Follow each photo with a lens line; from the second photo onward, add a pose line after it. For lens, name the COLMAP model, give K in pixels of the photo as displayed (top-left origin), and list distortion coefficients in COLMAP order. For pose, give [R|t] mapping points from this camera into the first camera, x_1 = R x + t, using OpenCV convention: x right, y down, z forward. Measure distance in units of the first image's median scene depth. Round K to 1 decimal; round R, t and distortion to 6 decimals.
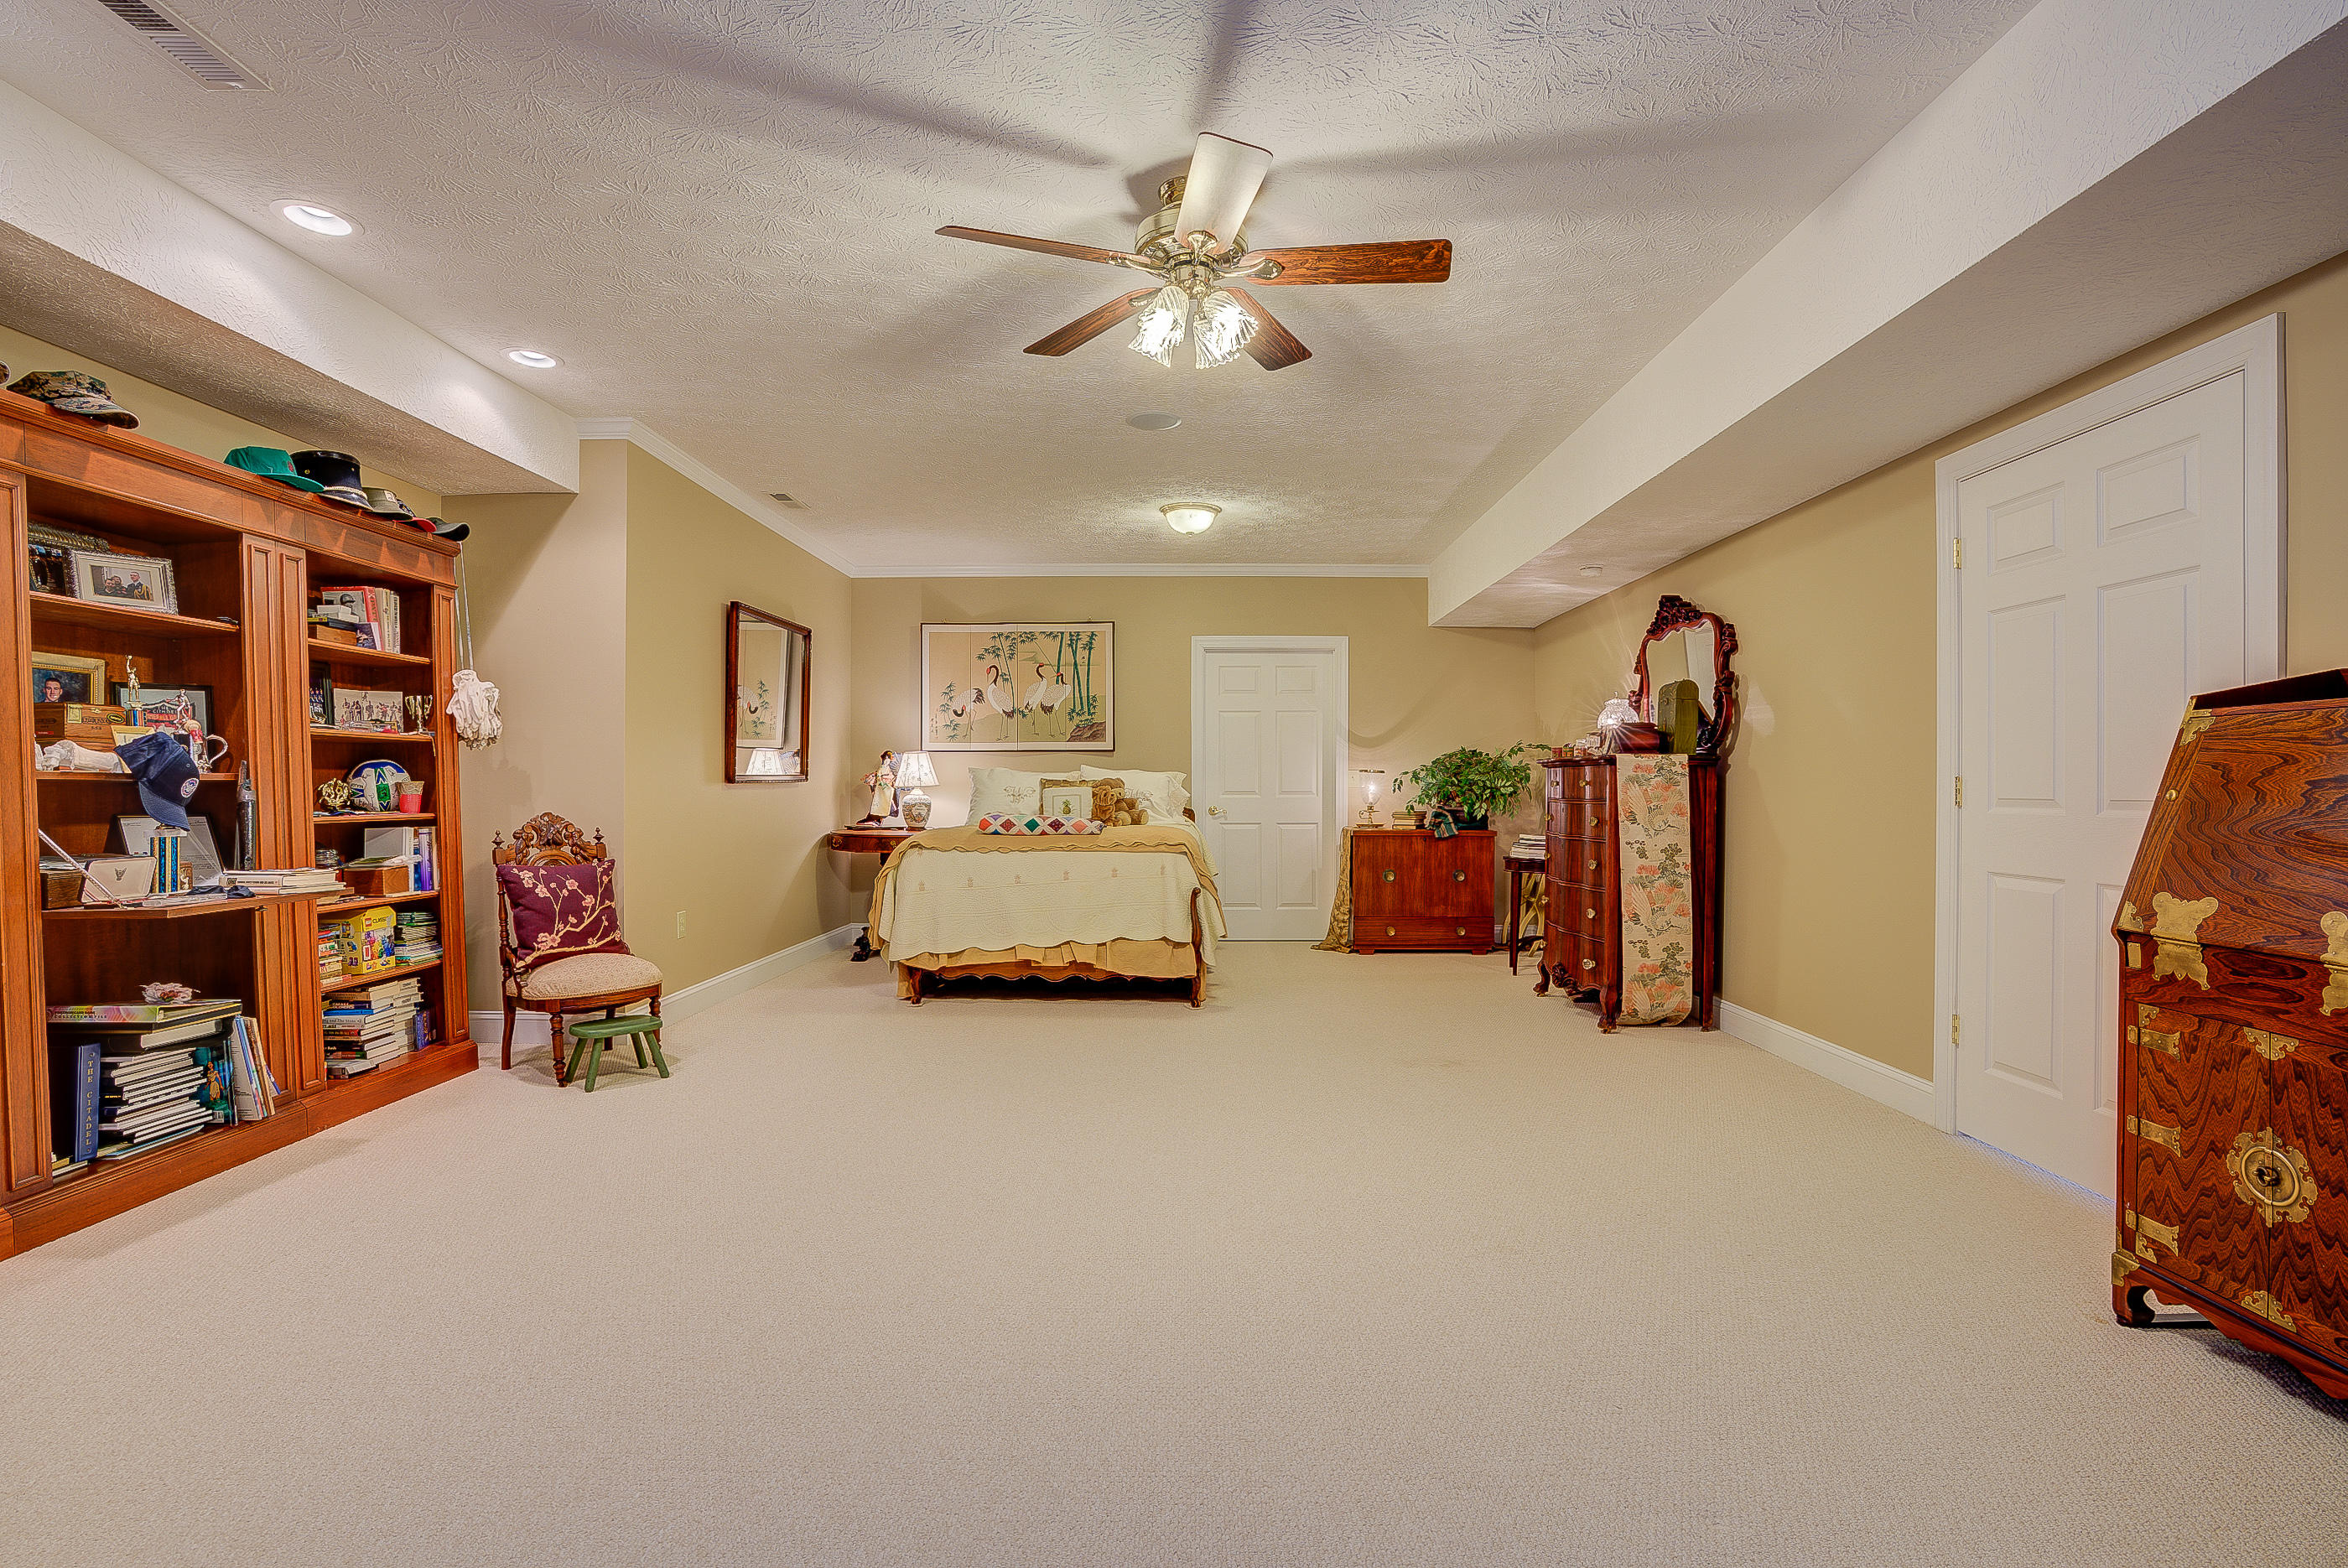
lens RADIAL K [[1077.5, 0, 1183.8], [0, 1077.5, 791.3], [0, 0, 1]] dist [-0.078972, 0.029542]
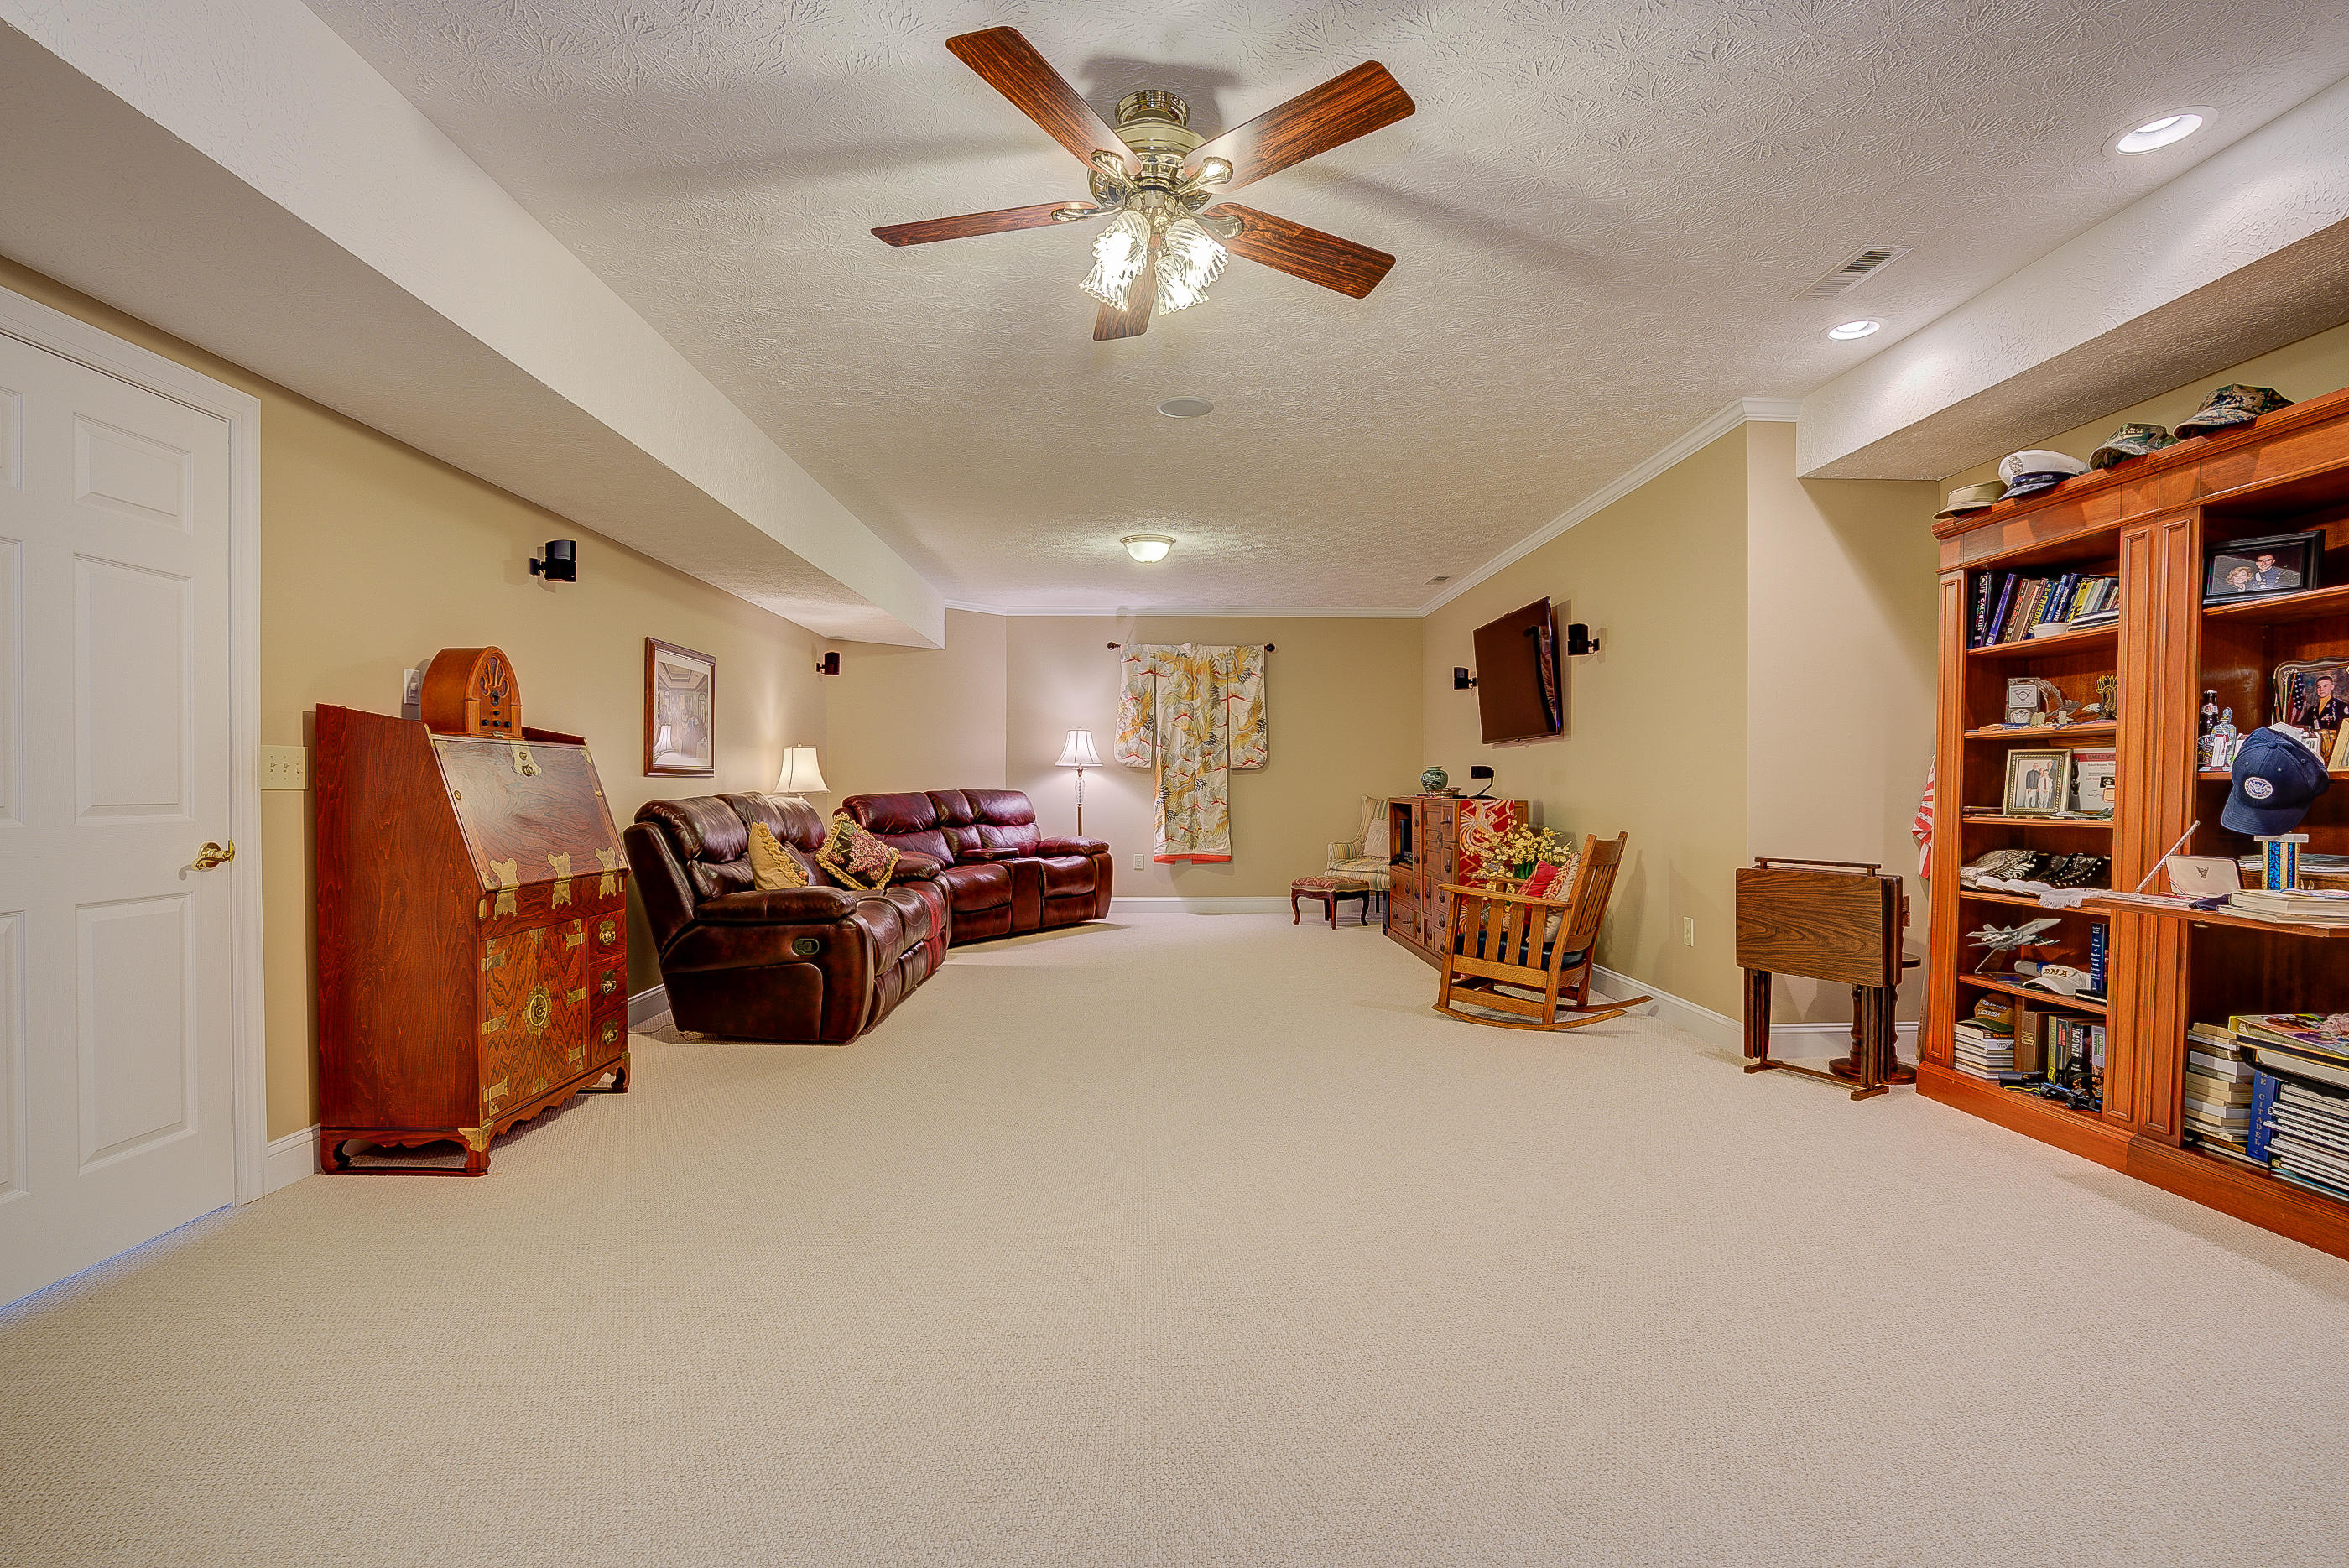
lens RADIAL K [[1078.0, 0, 1184.3], [0, 1078.0, 791.3], [0, 0, 1]] dist [-0.078972, 0.029542]
pose [[-0.999164, 0.001285, -0.040860, 0.024322], [0.000921, 0.999960, 0.008935, -0.014136], [0.040870, 0.008890, -0.999125, 2.689726]]
